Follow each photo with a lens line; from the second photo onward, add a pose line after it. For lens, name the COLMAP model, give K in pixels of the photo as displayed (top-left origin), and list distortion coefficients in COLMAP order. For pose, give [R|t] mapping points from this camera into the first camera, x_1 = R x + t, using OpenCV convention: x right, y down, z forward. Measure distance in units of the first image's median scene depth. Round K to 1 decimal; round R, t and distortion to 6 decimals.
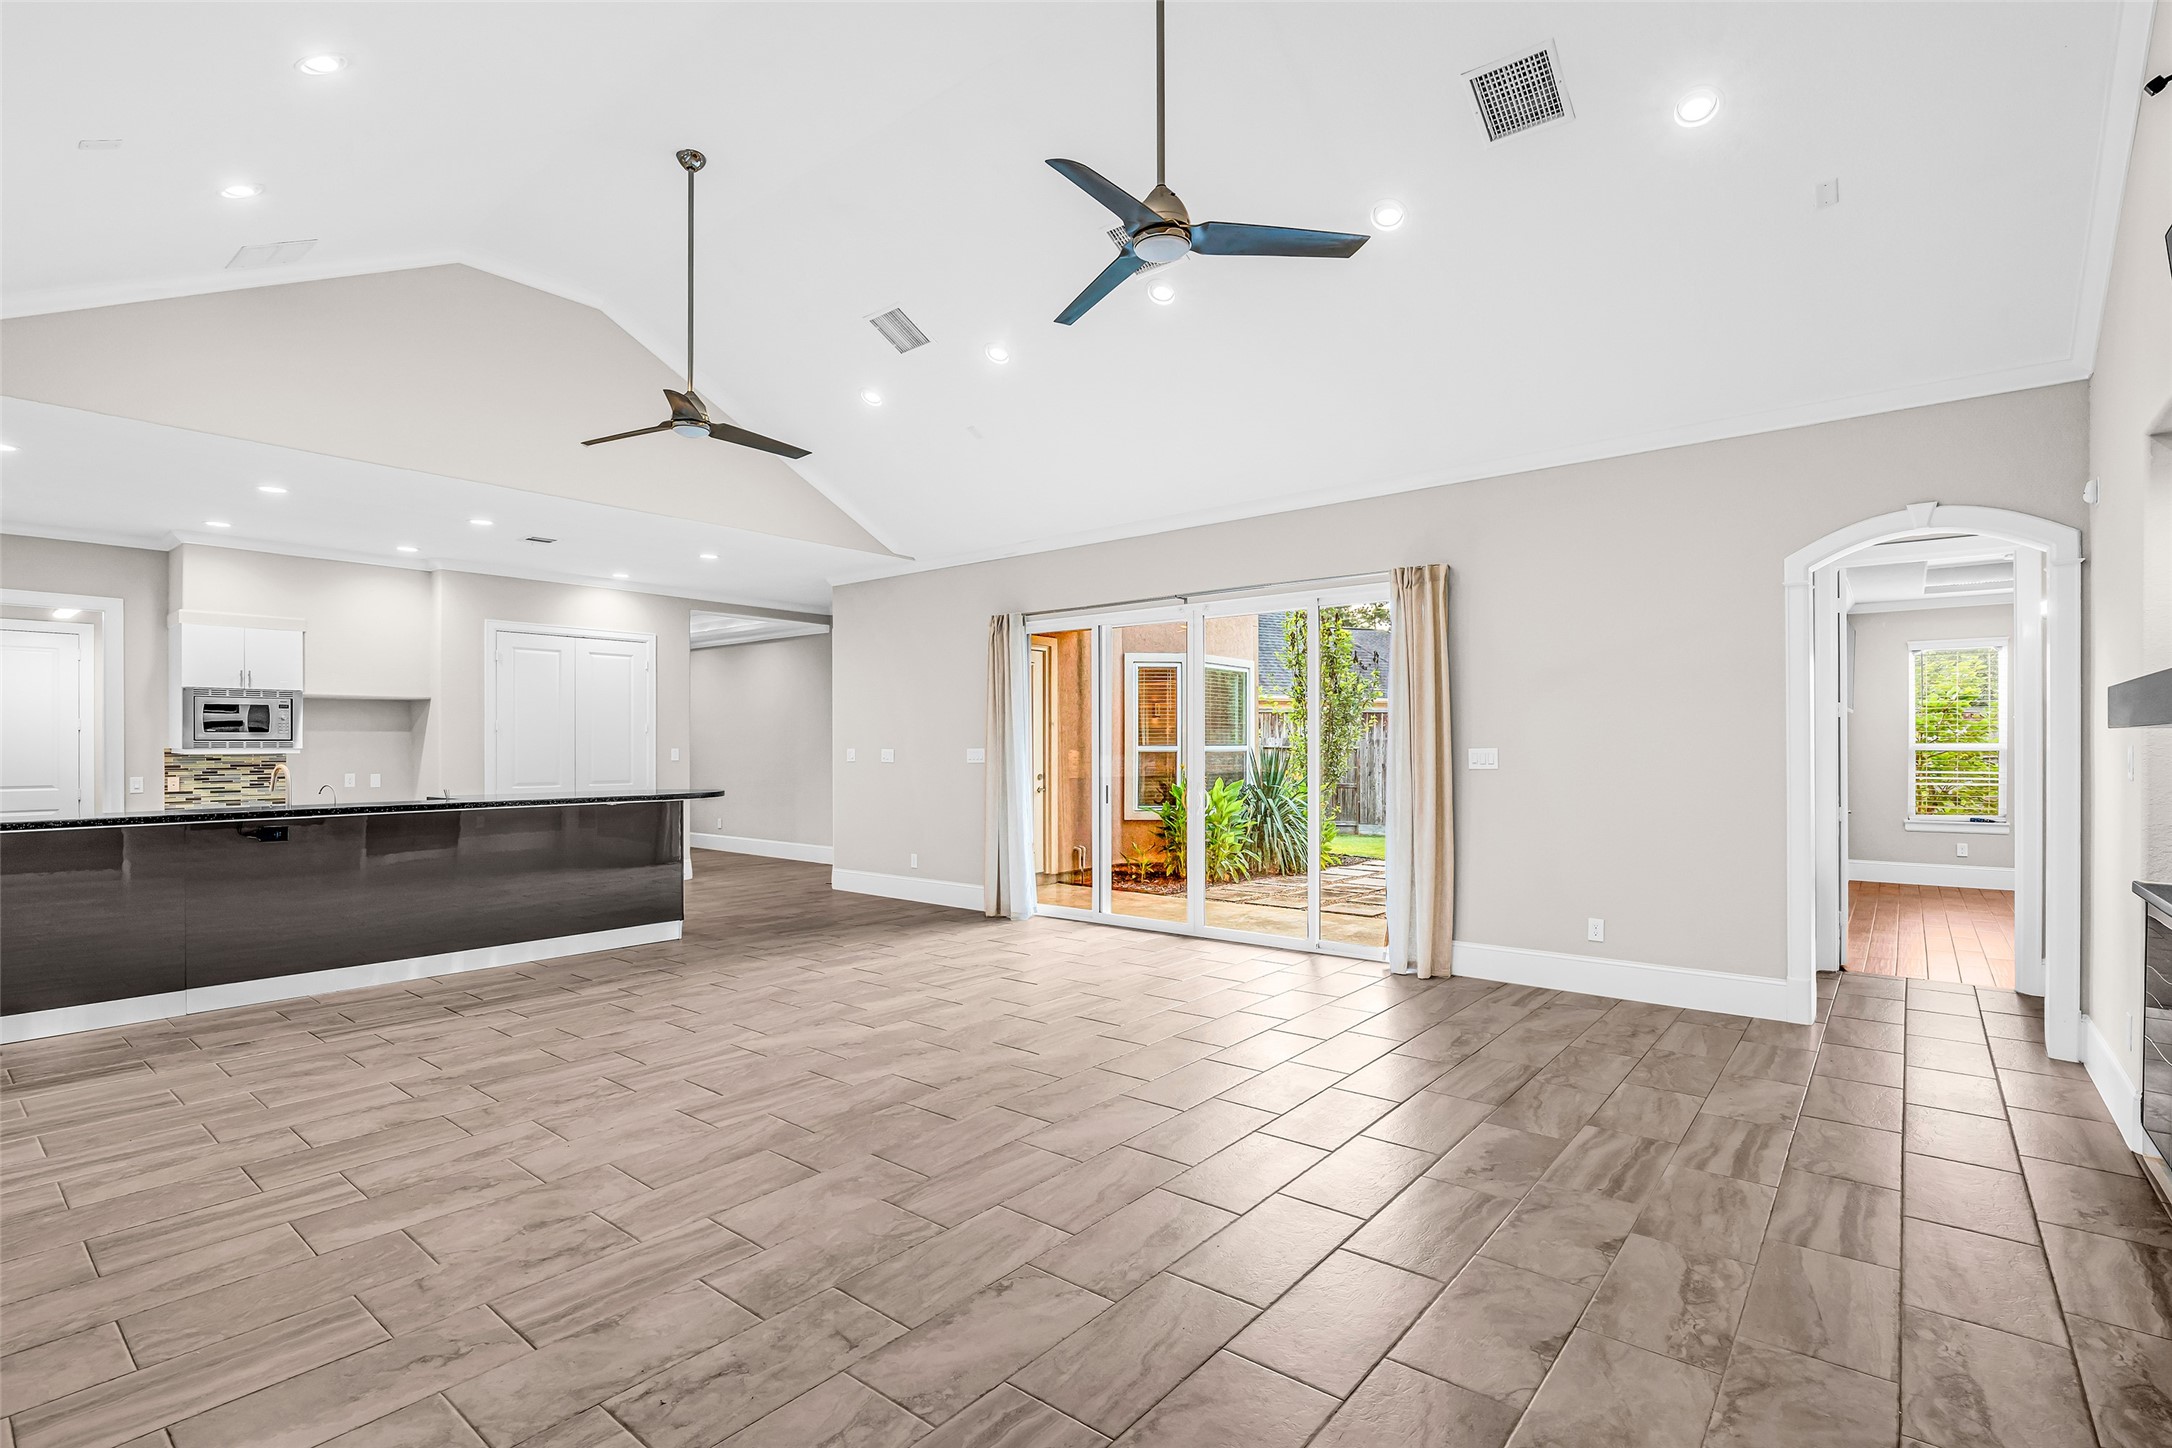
lens RADIAL K [[1010.1, 0, 1079.3], [0, 1010.1, 745.0], [0, 0, 1]] dist [-0.021658, 0.007259]
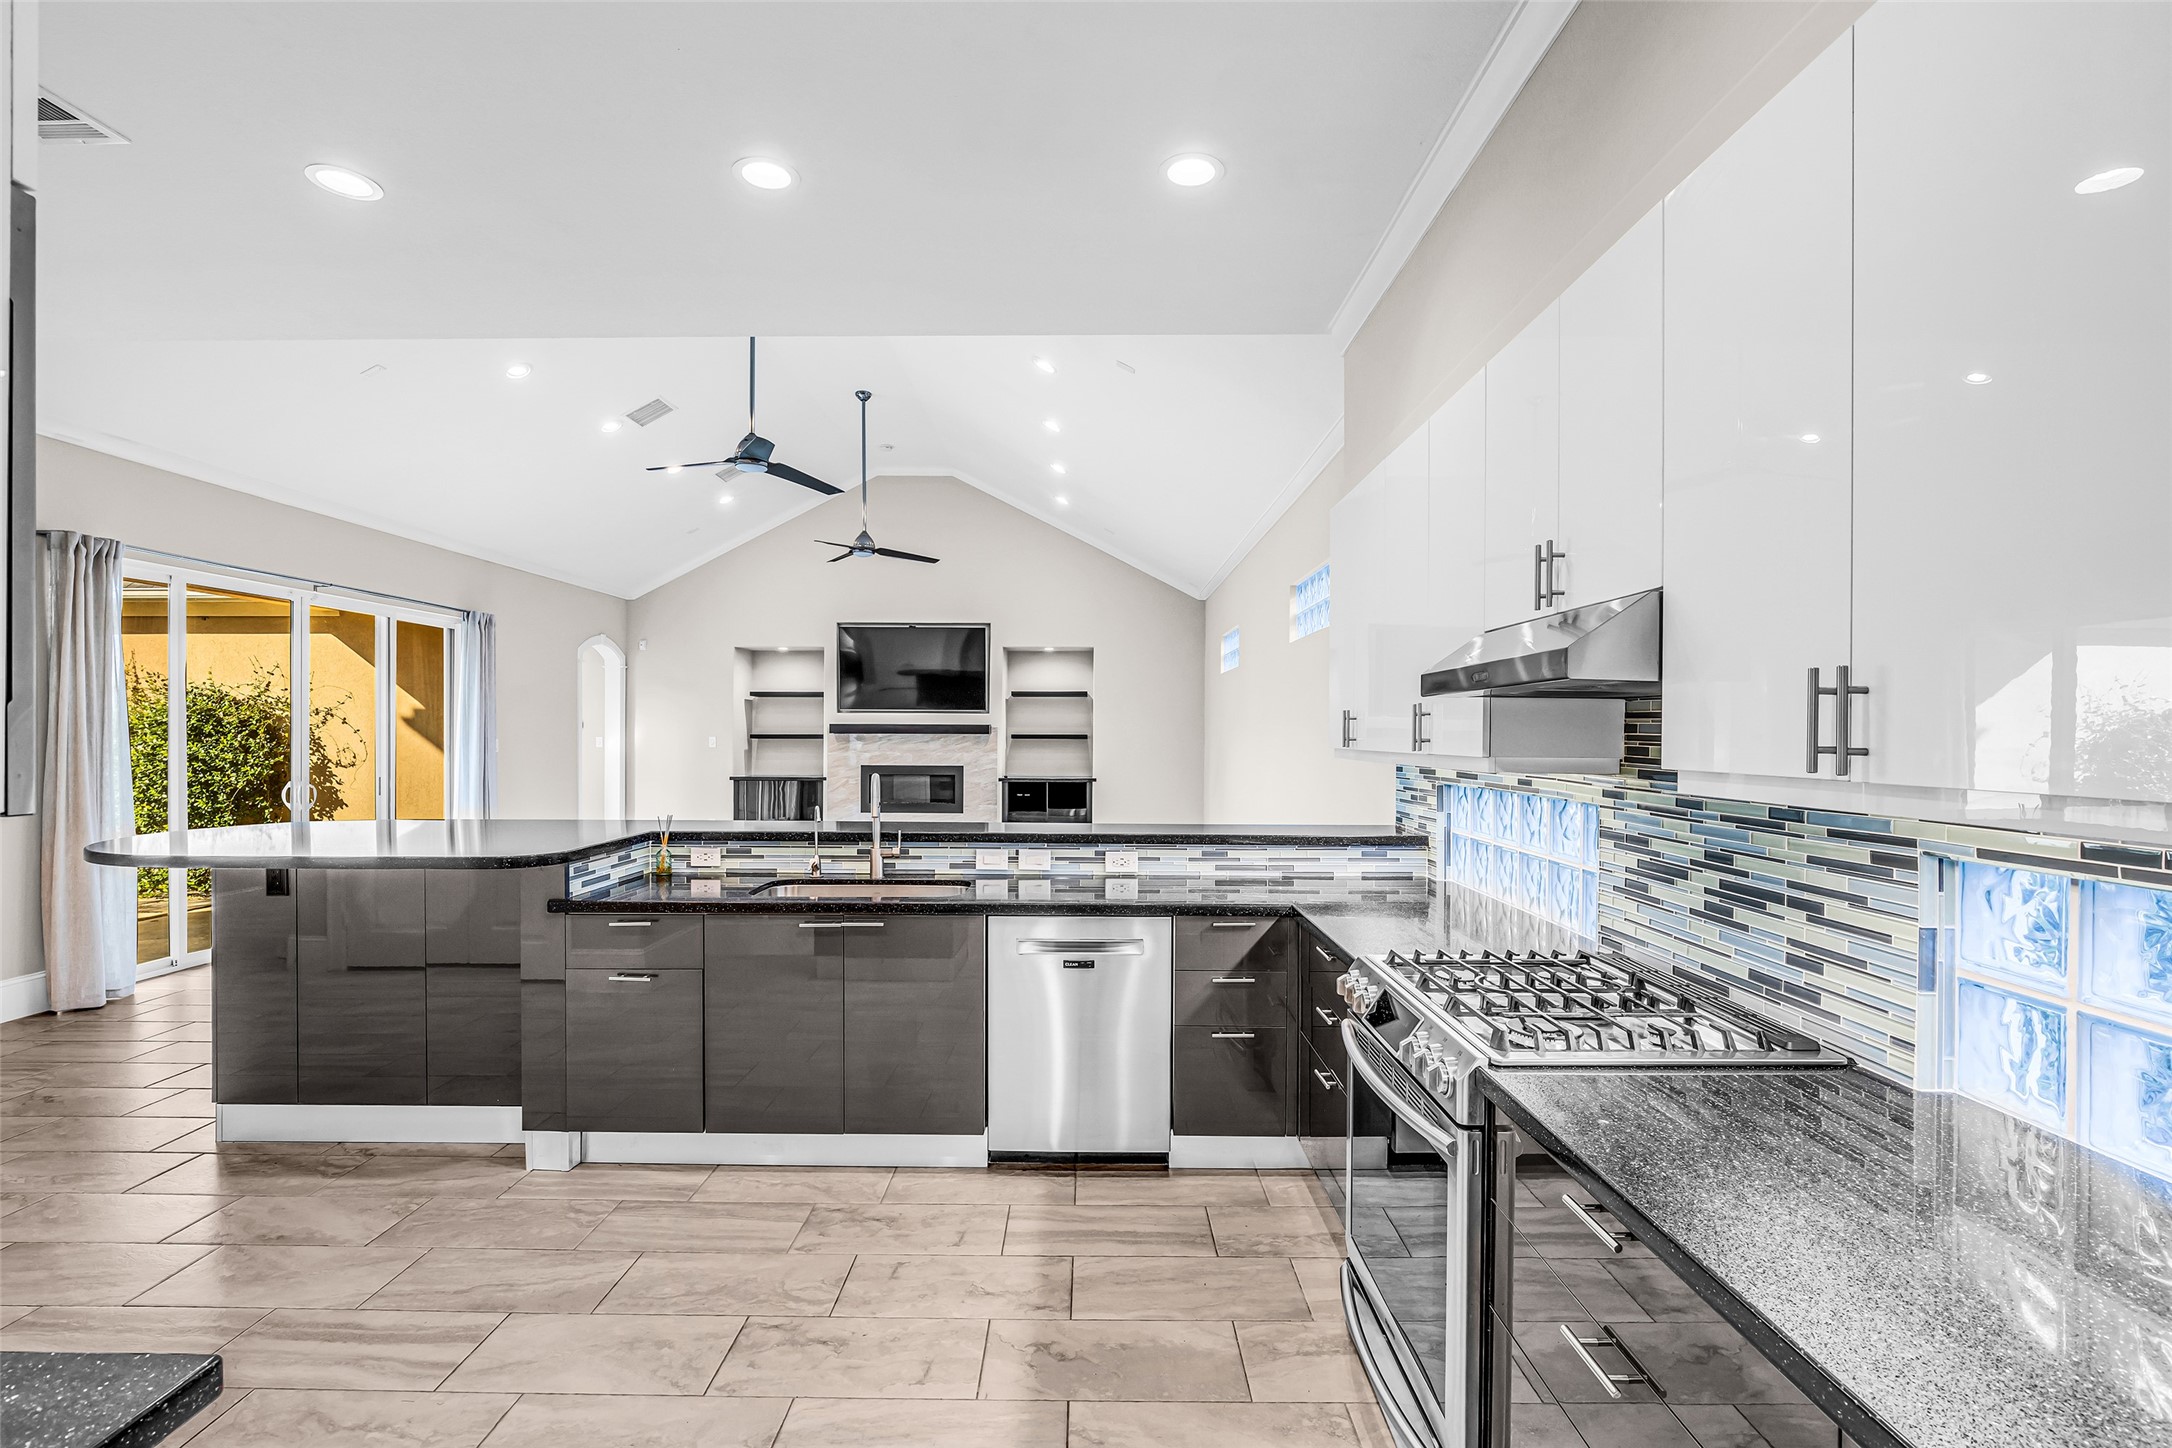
lens RADIAL K [[998.2, 0, 1076.1], [0, 998.2, 745.3], [0, 0, 1]] dist [-0.017387, 0.004983]
pose [[-0.624793, -0.009894, 0.780727, -1.515737], [-0.002985, 0.999943, 0.010283, -0.006297], [-0.780784, 0.004094, -0.624787, 1.426706]]
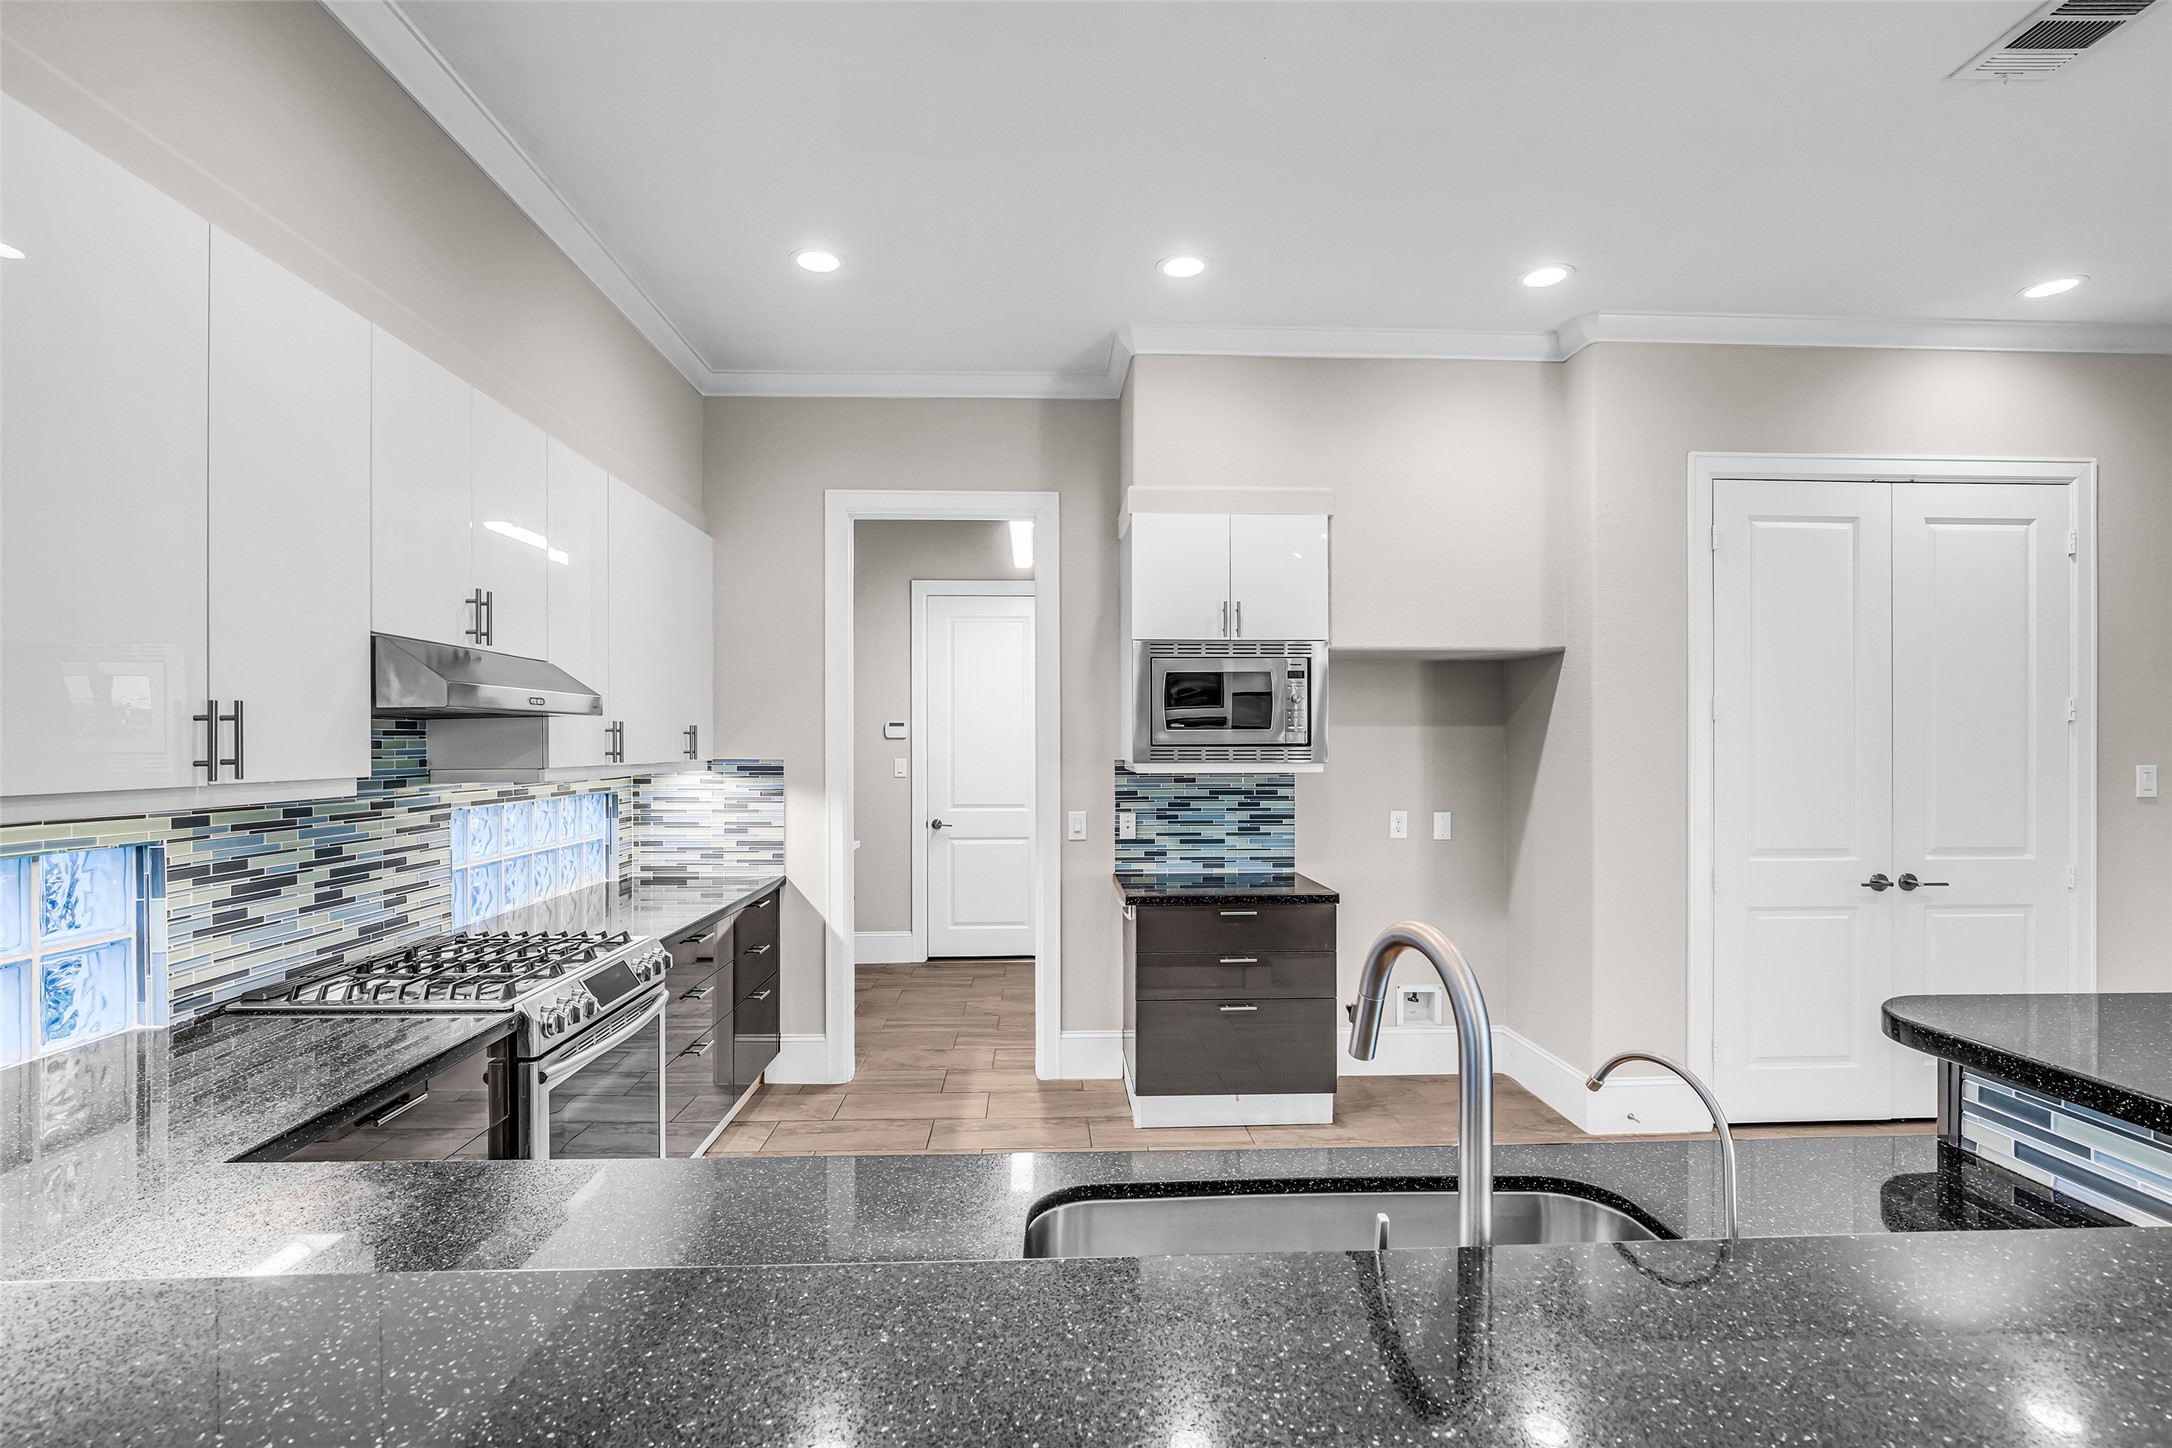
lens RADIAL K [[1010.1, 0, 1079.3], [0, 1010.1, 745.0], [0, 0, 1]] dist [-0.021658, 0.007259]
pose [[0.665856, 0.002773, -0.746075, -0.783340], [0.000336, 0.999992, 0.004017, -0.010702], [0.746080, -0.002925, 0.665850, 0.933146]]
